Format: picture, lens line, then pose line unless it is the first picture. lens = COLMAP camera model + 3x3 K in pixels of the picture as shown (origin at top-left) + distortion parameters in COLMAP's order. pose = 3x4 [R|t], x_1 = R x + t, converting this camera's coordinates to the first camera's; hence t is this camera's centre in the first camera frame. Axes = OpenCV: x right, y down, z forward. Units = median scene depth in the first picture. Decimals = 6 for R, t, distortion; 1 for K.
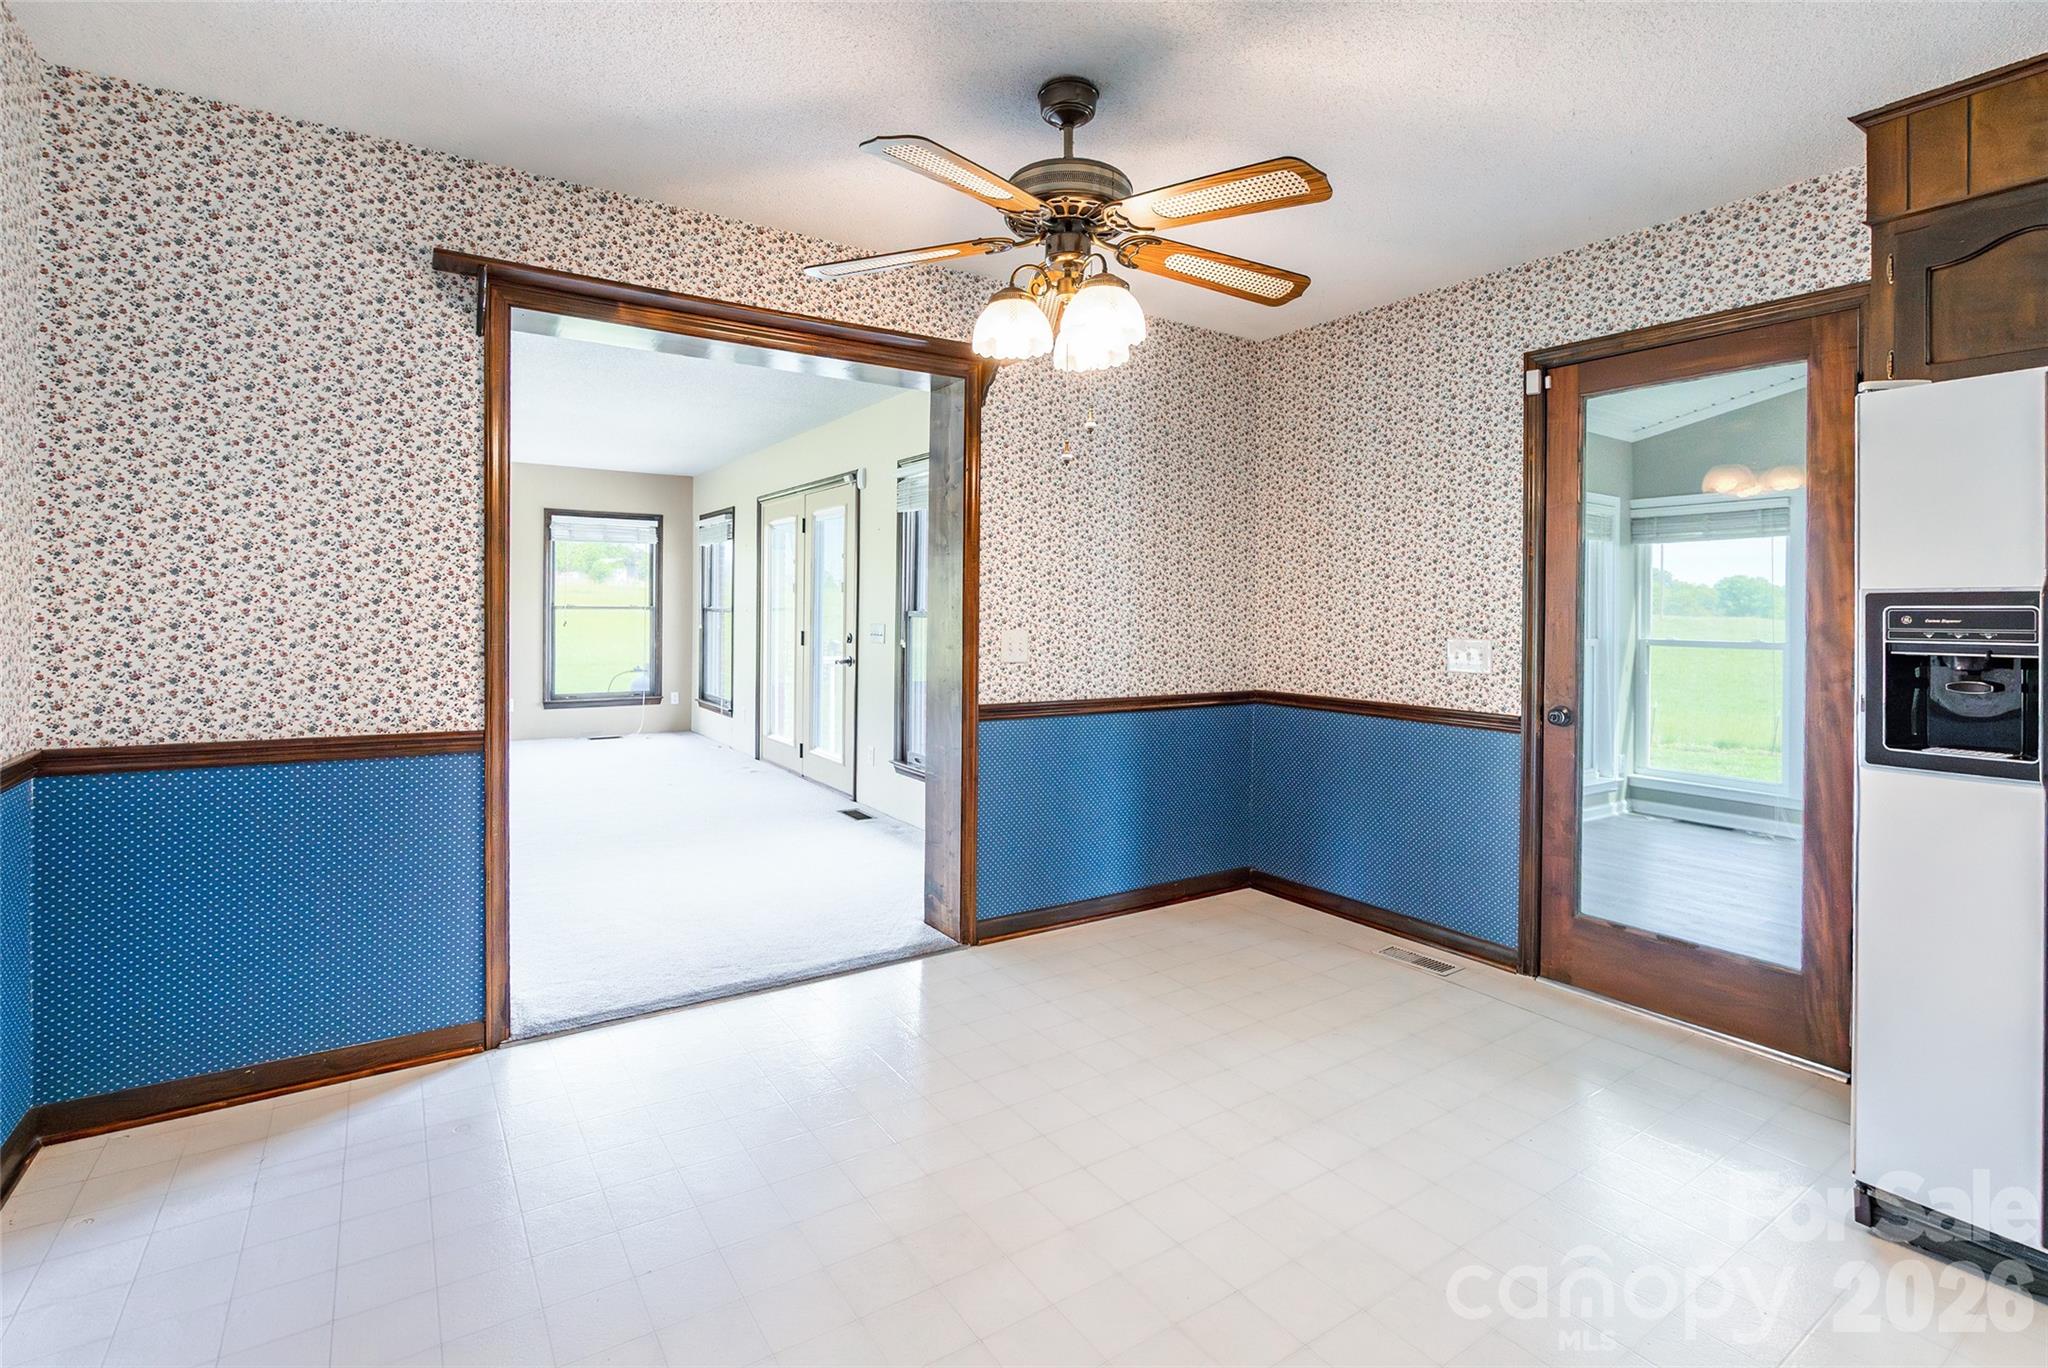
lens RADIAL K [[933.0, 0, 1036.3], [0, 933.0, 604.6], [0, 0, 1]] dist [-0.010318, -0.000007]
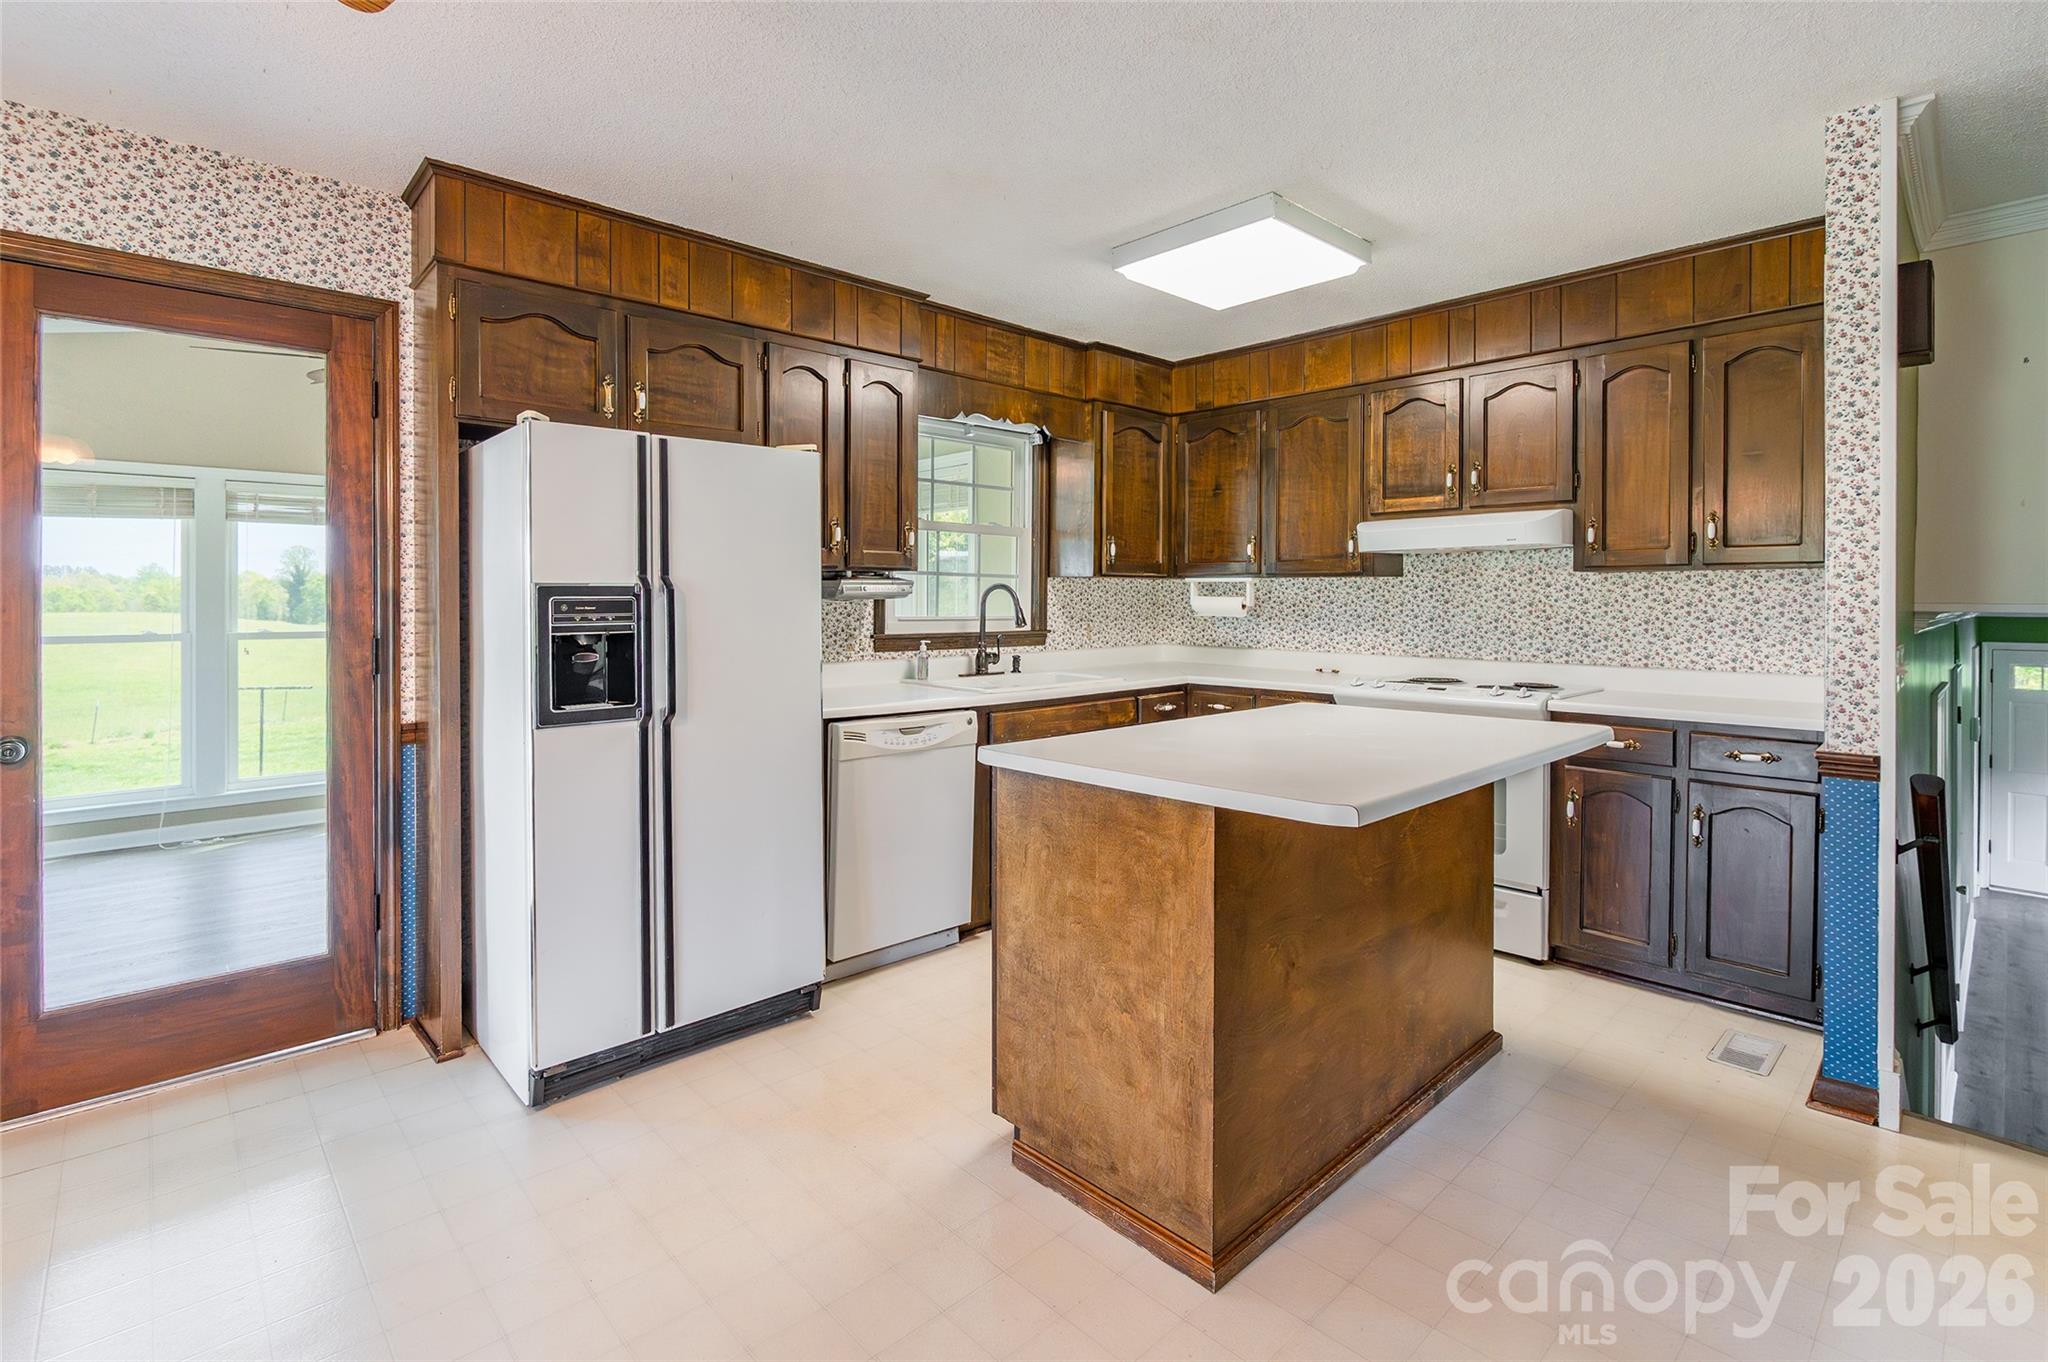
lens RADIAL K [[933.0, 0, 1000.0], [0, 933.0, 601.1], [0, 0, 1]] dist [-0.010318, -0.000007]
pose [[-0.125646, -0.009293, 0.992032, -0.229734], [-0.002722, 0.999956, 0.009022, -0.003258], [-0.992071, -0.001567, -0.125666, 0.324963]]
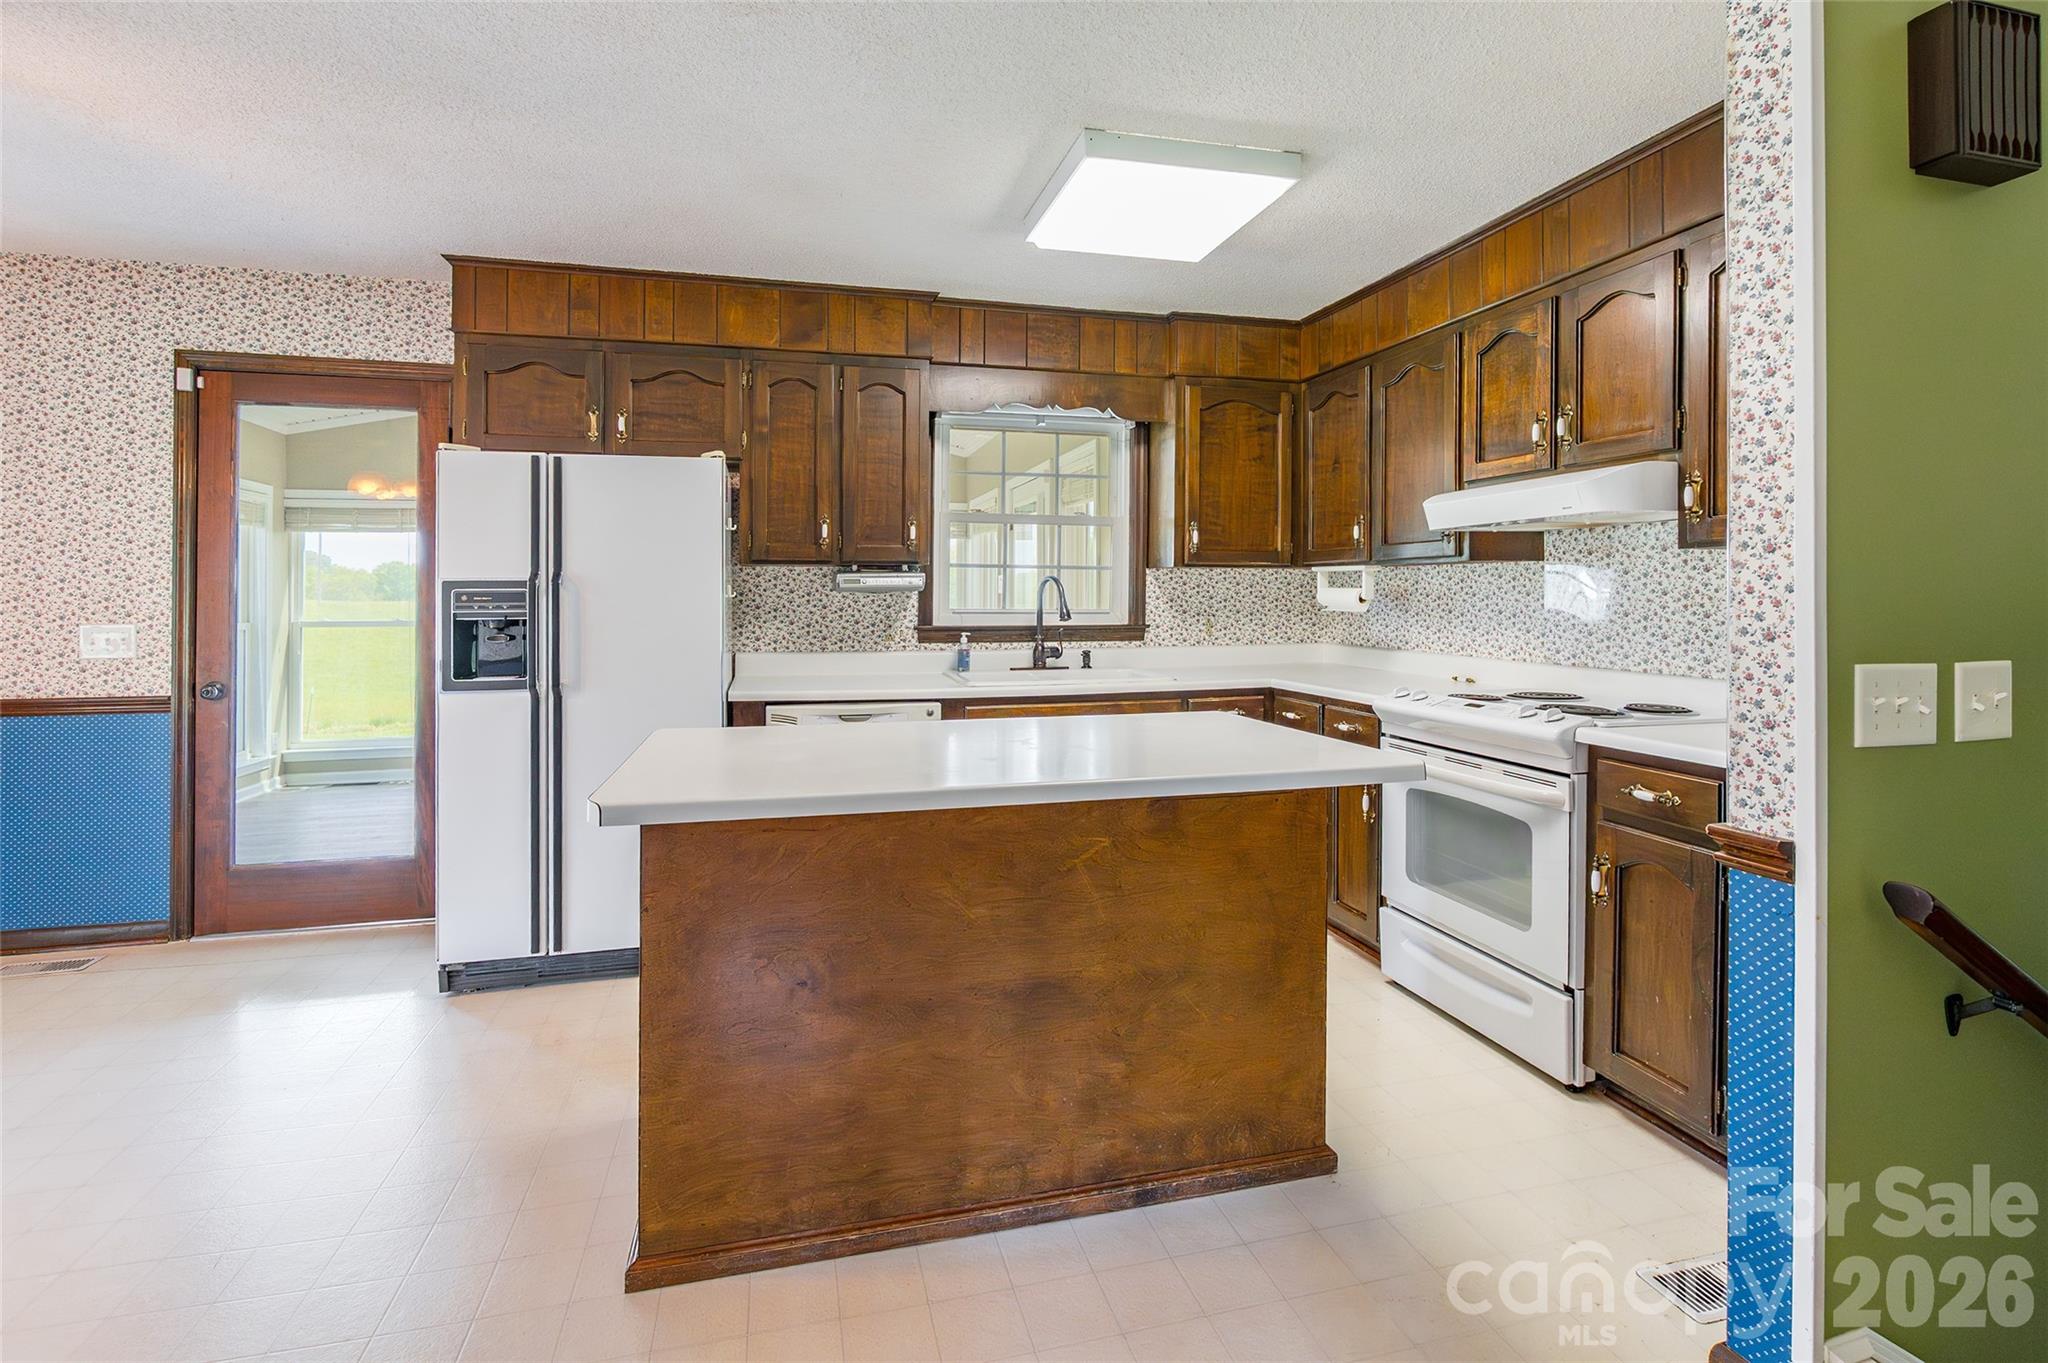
lens RADIAL K [[933.0, 0, 993.9], [0, 933.0, 588.0], [0, 0, 1]] dist [-0.010318, -0.000007]
pose [[0.342410, -0.000517, 0.939551, -0.142895], [0.002383, 0.999997, -0.000318, 0.001487], [-0.939548, 0.002348, 0.342410, -0.231296]]
